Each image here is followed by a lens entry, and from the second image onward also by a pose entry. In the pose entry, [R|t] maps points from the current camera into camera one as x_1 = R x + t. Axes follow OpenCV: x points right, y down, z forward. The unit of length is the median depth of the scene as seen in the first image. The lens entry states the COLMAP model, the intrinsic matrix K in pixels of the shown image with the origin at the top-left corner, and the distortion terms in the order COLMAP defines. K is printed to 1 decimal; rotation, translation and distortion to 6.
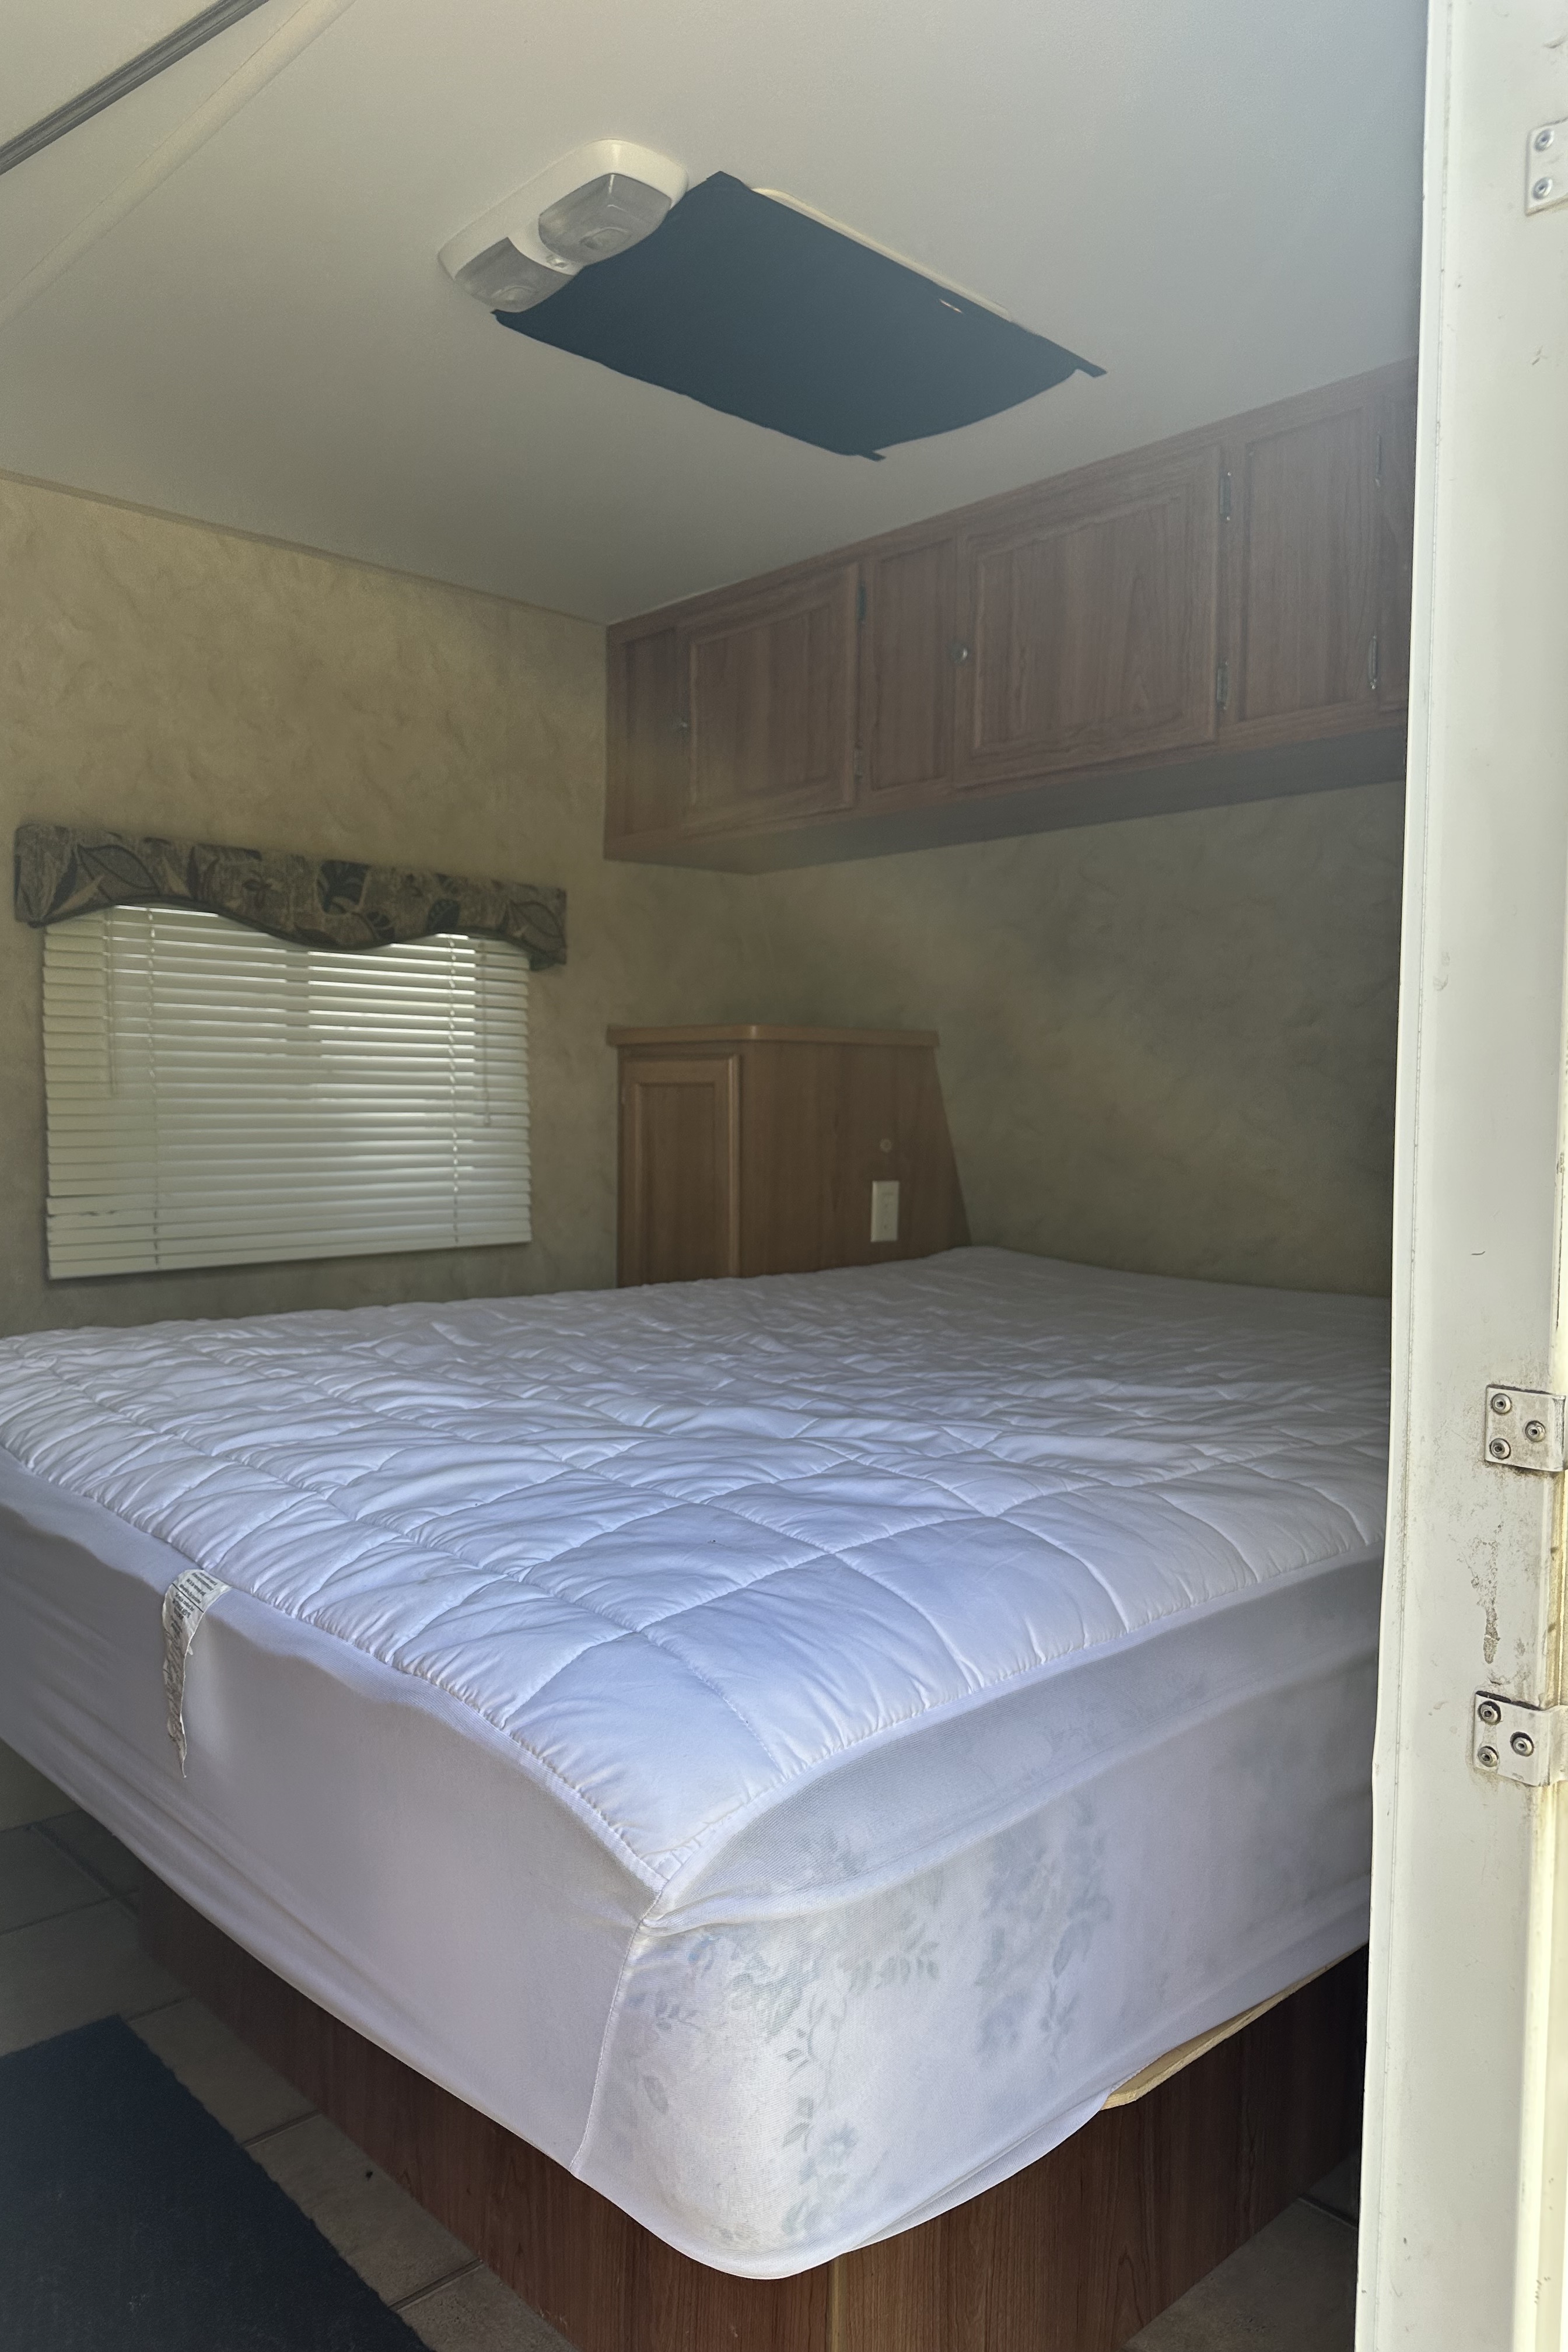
lens RADIAL K [[1666.5, 0, 782.4], [0, 1666.5, 1180.8], [0, 0, 1]] dist [0.011069, 0.001920]
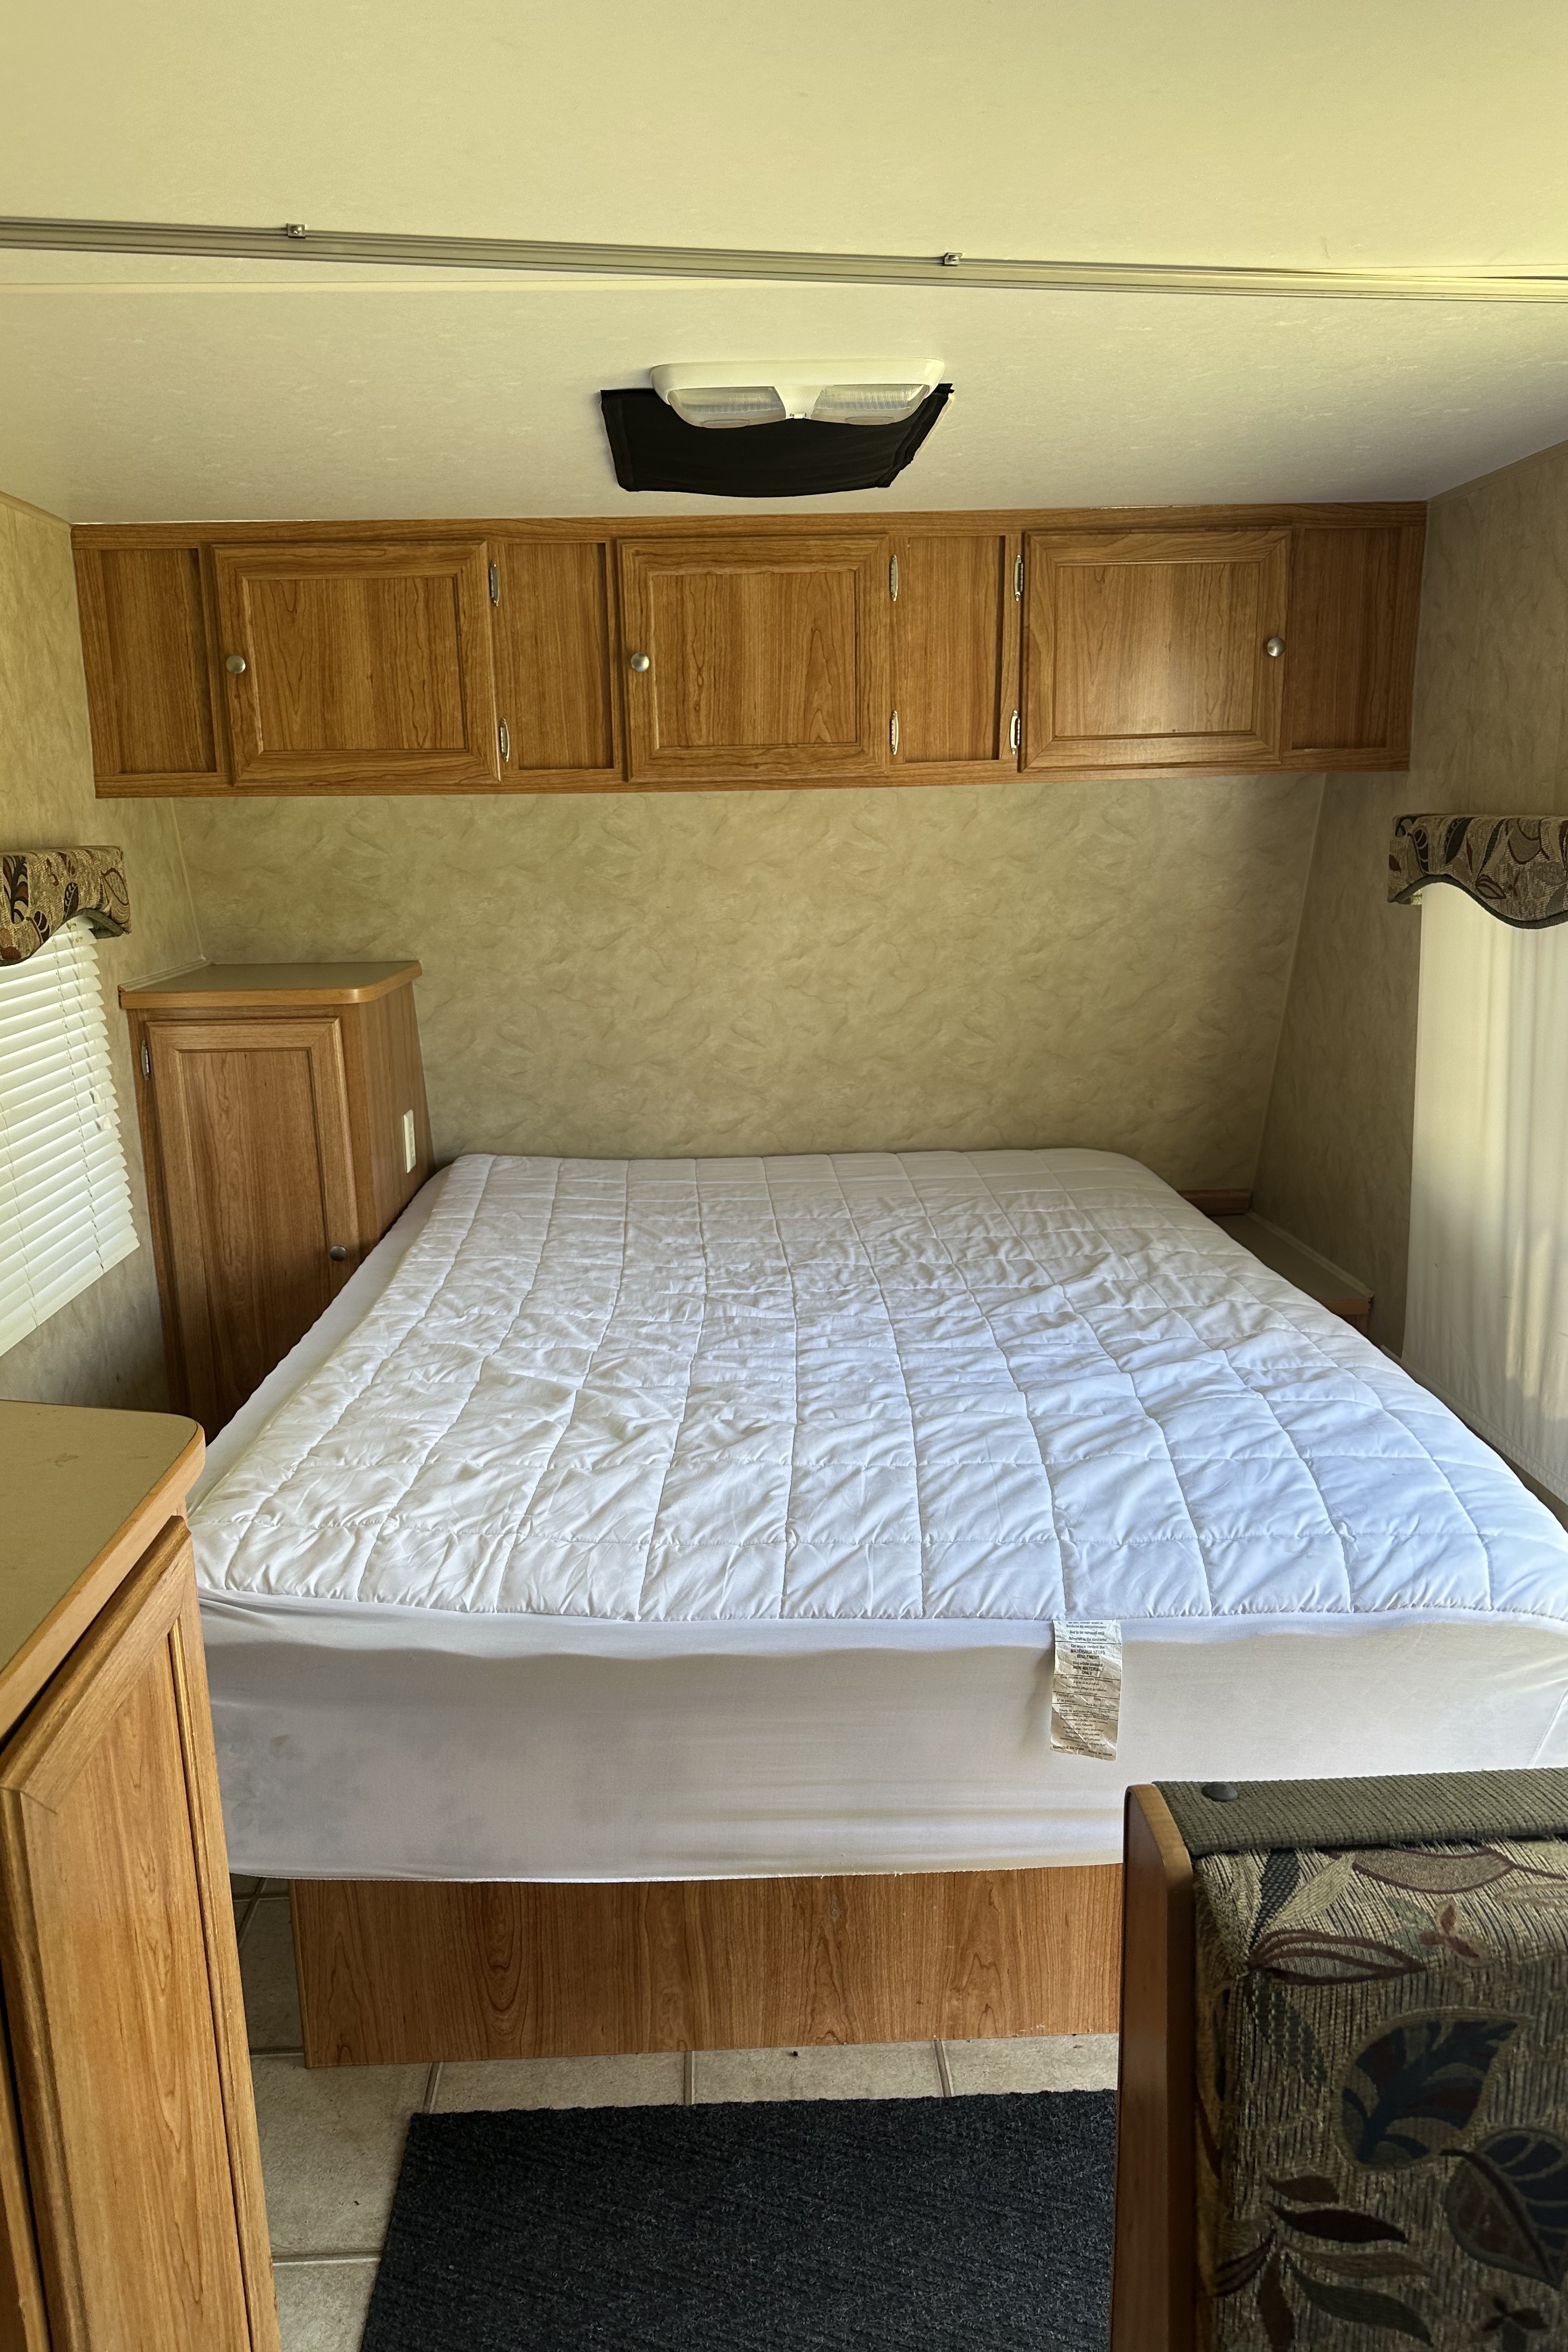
lens RADIAL K [[1666.5, 0, 783.3], [0, 1666.5, 1173.0], [0, 0, 1]] dist [0.011069, 0.001920]
pose [[0.649501, -0.182625, 0.738103, -0.712524], [0.054589, 0.979422, 0.194298, -0.193913], [-0.758399, -0.085905, 0.646105, 0.181236]]
